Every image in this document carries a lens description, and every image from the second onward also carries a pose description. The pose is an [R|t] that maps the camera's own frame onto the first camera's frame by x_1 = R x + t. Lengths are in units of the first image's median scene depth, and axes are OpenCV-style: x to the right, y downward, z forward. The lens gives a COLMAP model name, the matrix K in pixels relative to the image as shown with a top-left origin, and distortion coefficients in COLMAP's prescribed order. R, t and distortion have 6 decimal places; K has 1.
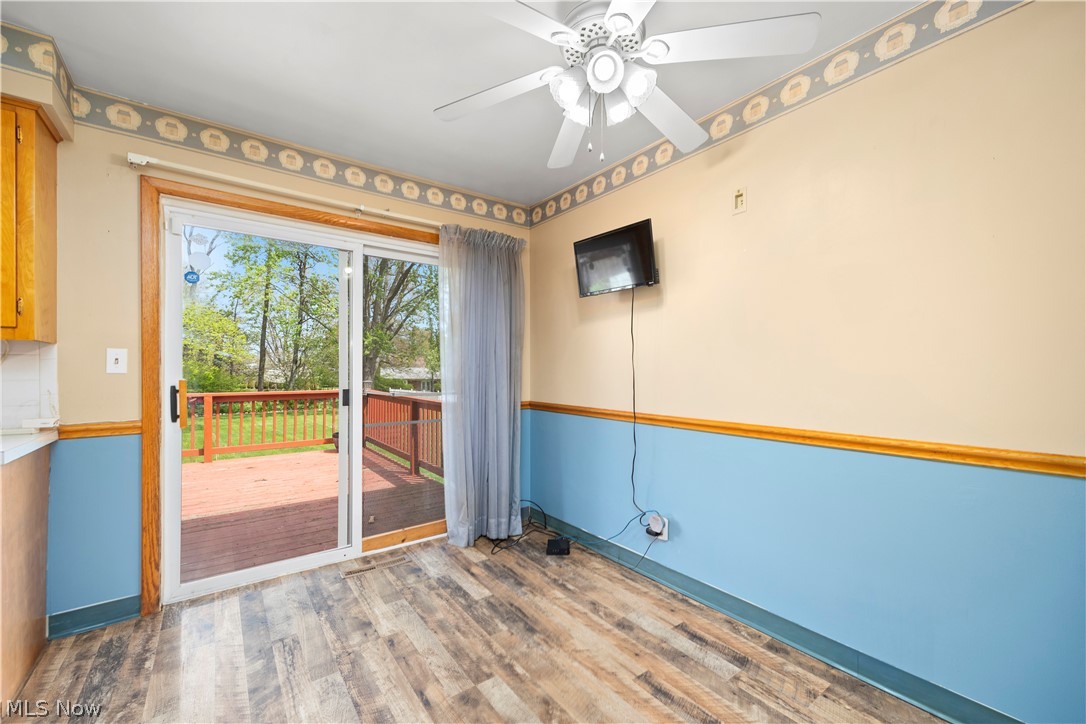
lens RADIAL K [[441.2, 0, 547.3], [0, 441.2, 367.9], [0, 0, 1]] dist [-0.004009, -0.000536]
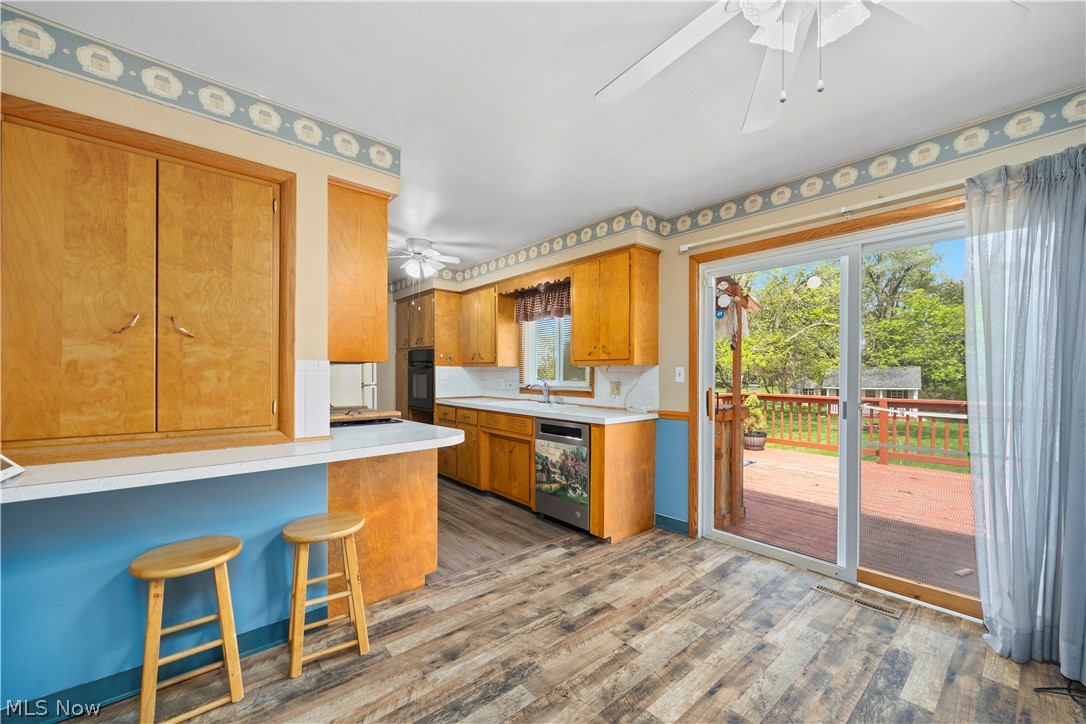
lens RADIAL K [[420.1, 0, 544.8], [0, 420.1, 374.1], [0, 0, 1]] dist [0.002414, -0.000564]
pose [[0.062371, 0.004115, -0.998045, 0.532944], [0.005016, 0.999978, 0.004437, -0.026428], [0.998040, -0.005283, 0.062349, 0.376593]]
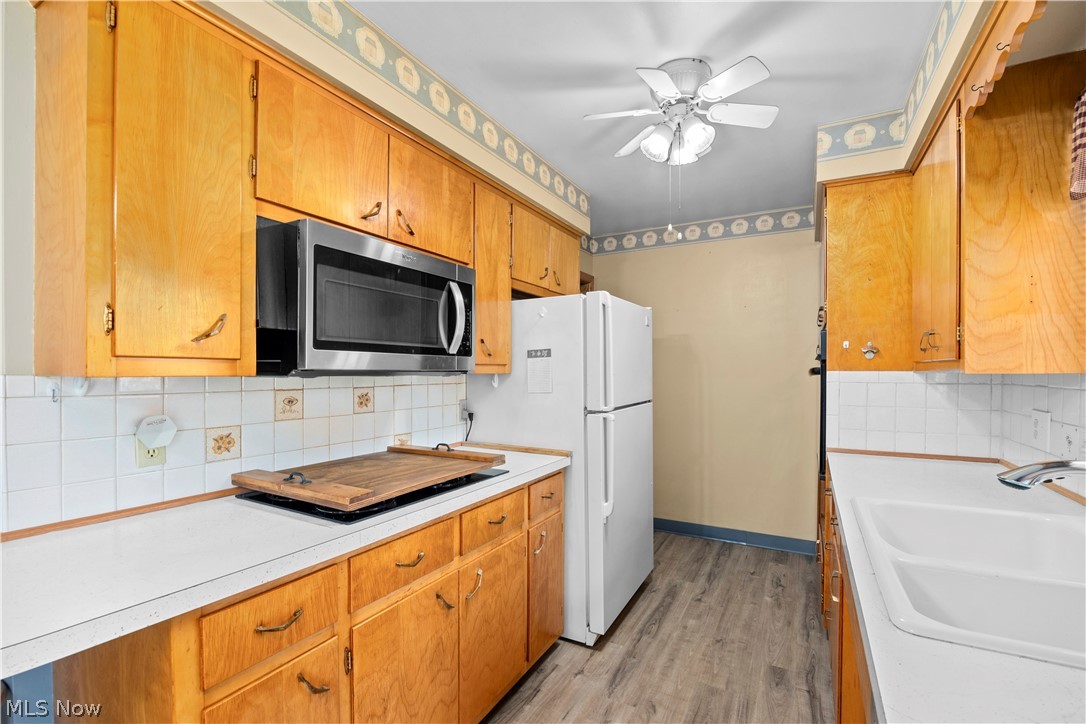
lens RADIAL K [[479.9, 0, 544.3], [0, 479.9, 379.2], [0, 0, 1]] dist [-0.018731, 0.001446]
pose [[-0.912725, 0.005650, -0.408536, -0.766429], [0.001392, 0.999942, 0.010719, -0.056522], [0.408572, 0.009215, -0.912679, 0.641196]]
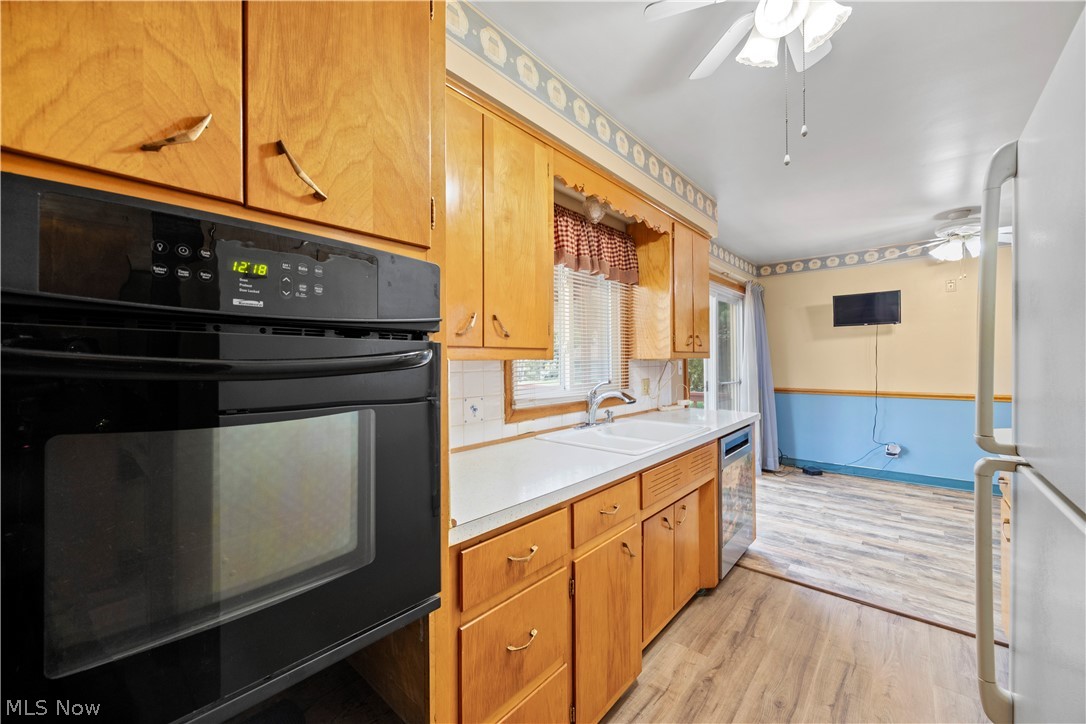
lens RADIAL K [[420.1, 0, 540.4], [0, 420.1, 359.7], [0, 0, 1]] dist [0.002414, -0.000564]
pose [[0.979963, -0.008190, 0.199010, -1.768967], [0.007018, 0.999954, 0.006591, -0.062498], [-0.199055, -0.005062, 0.979975, -0.522521]]
